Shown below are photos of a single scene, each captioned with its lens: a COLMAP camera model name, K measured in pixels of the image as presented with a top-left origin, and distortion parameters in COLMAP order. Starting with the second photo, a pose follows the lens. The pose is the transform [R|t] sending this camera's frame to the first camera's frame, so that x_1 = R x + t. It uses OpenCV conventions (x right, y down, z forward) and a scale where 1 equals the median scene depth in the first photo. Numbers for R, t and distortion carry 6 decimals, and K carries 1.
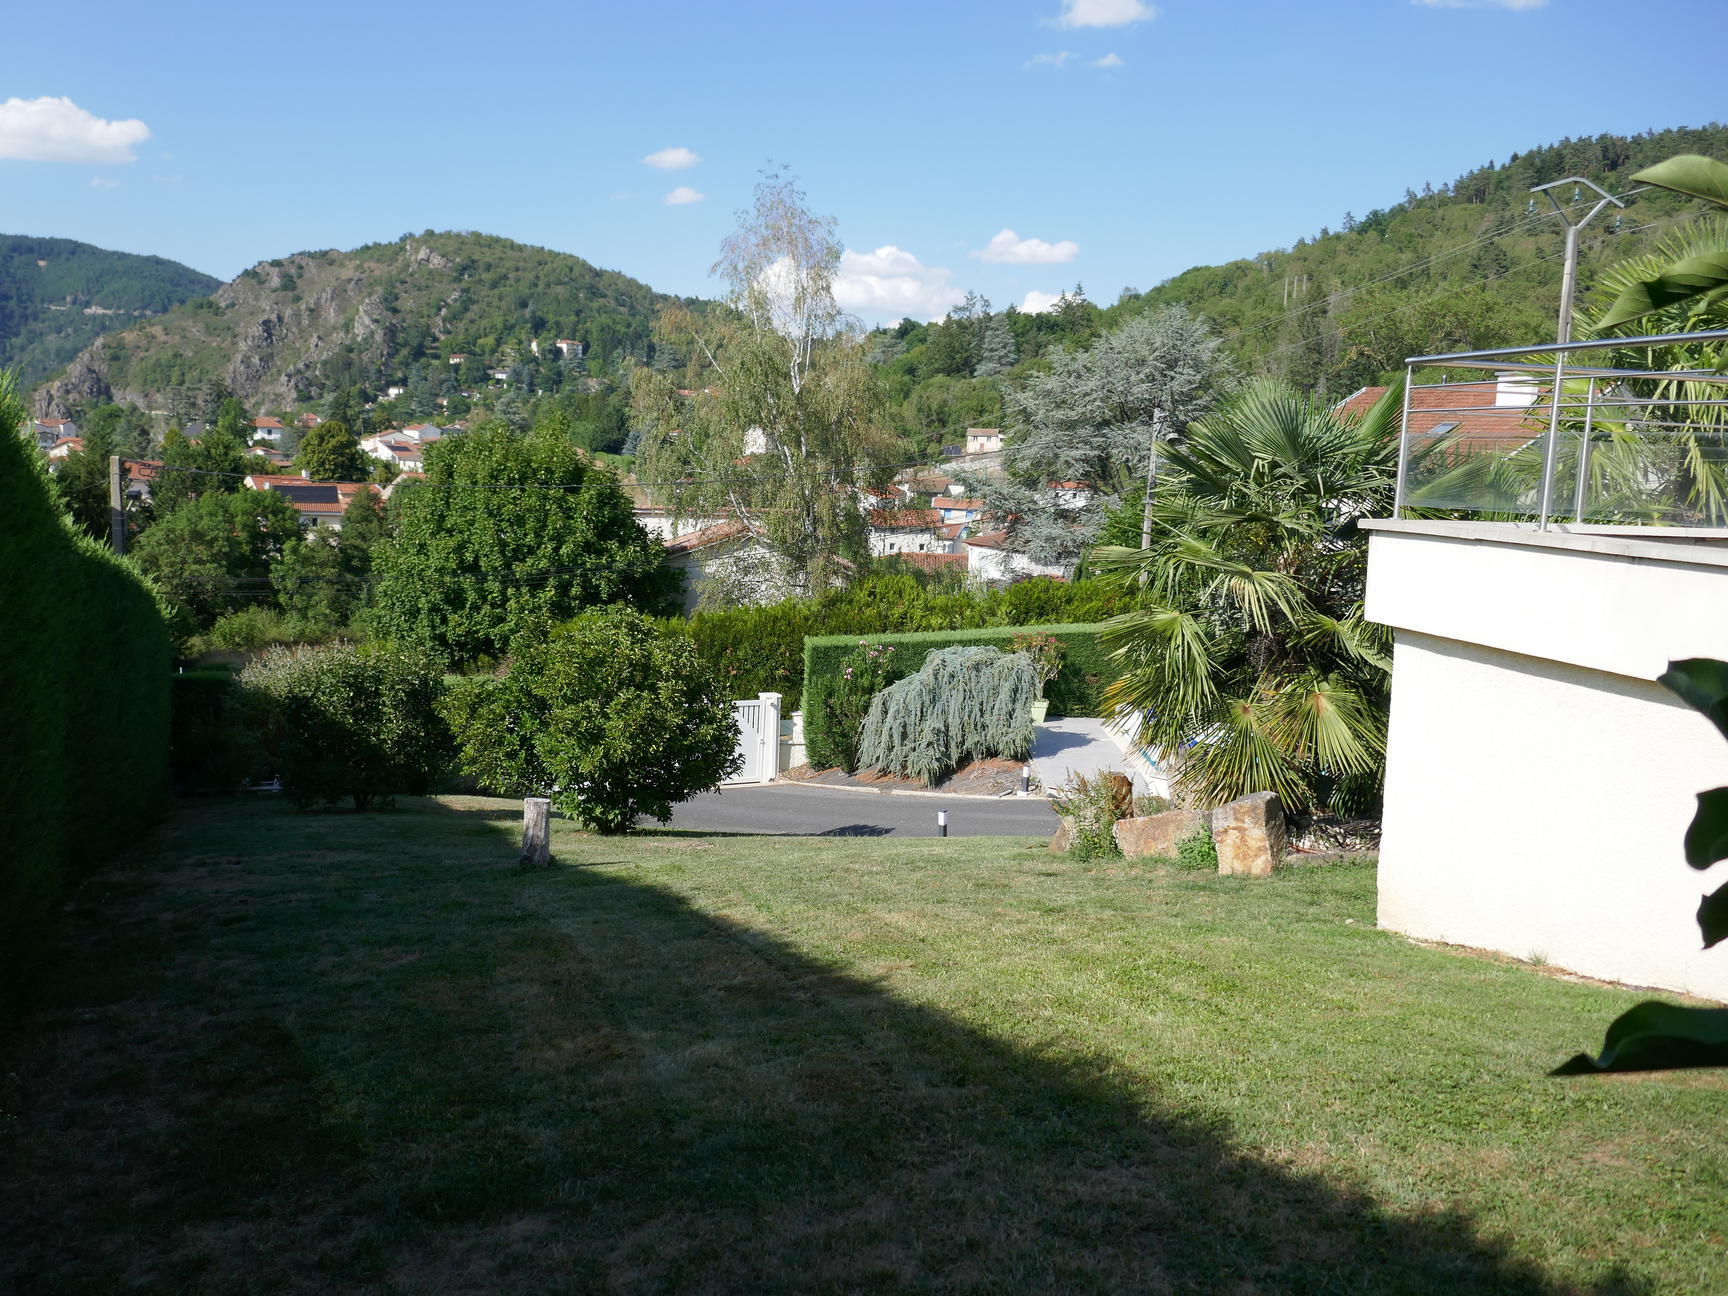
lens RADIAL K [[1399.5, 0, 864.9], [0, 1399.5, 646.9], [0, 0, 1]] dist [-0.004765, -0.010506]
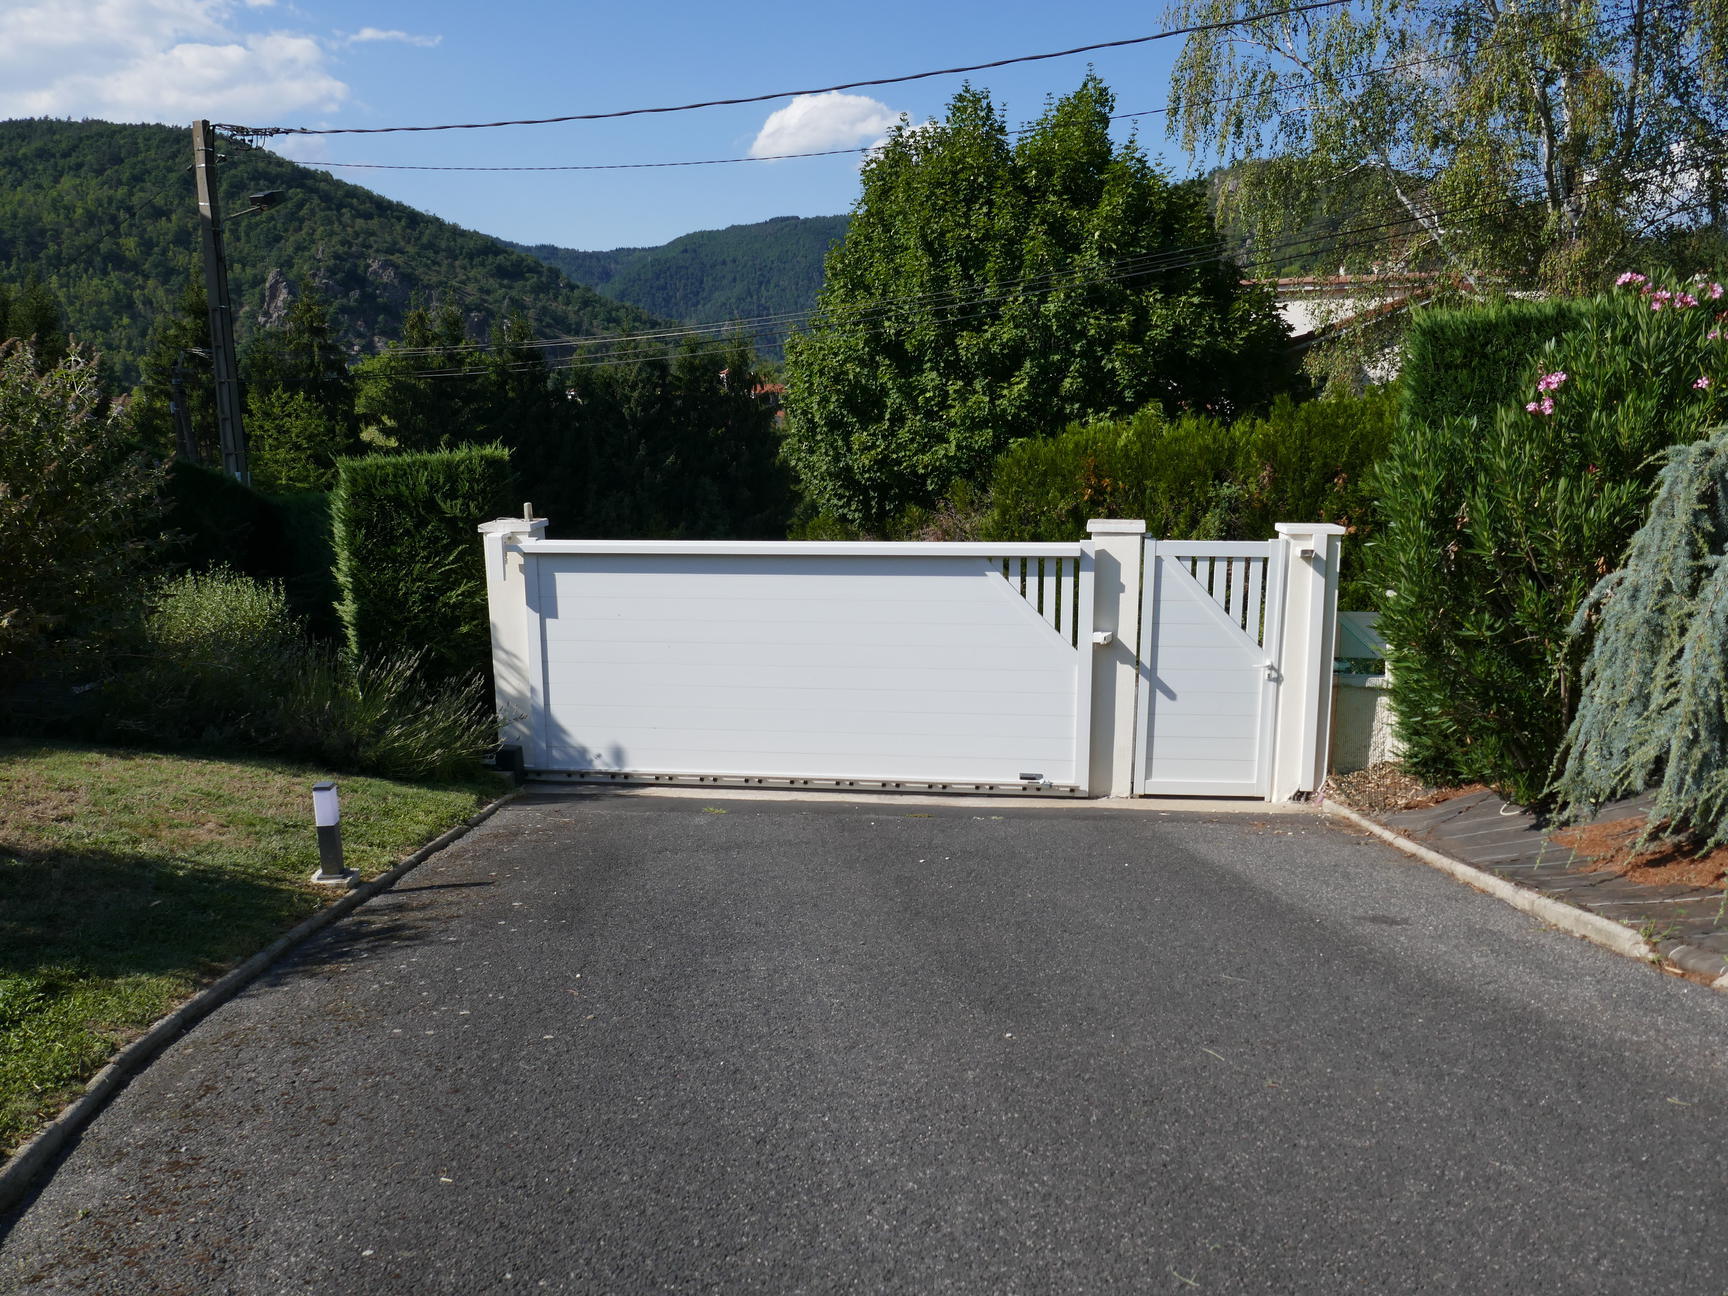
lens RADIAL K [[1399.5, 0, 859.5], [0, 1399.5, 641.7], [0, 0, 1]] dist [-0.004765, -0.010506]
pose [[0.844680, 0.048391, -0.533080, 0.012419], [-0.030236, 0.998629, 0.042742, 0.037479], [0.534417, -0.019985, 0.844985, 0.514356]]
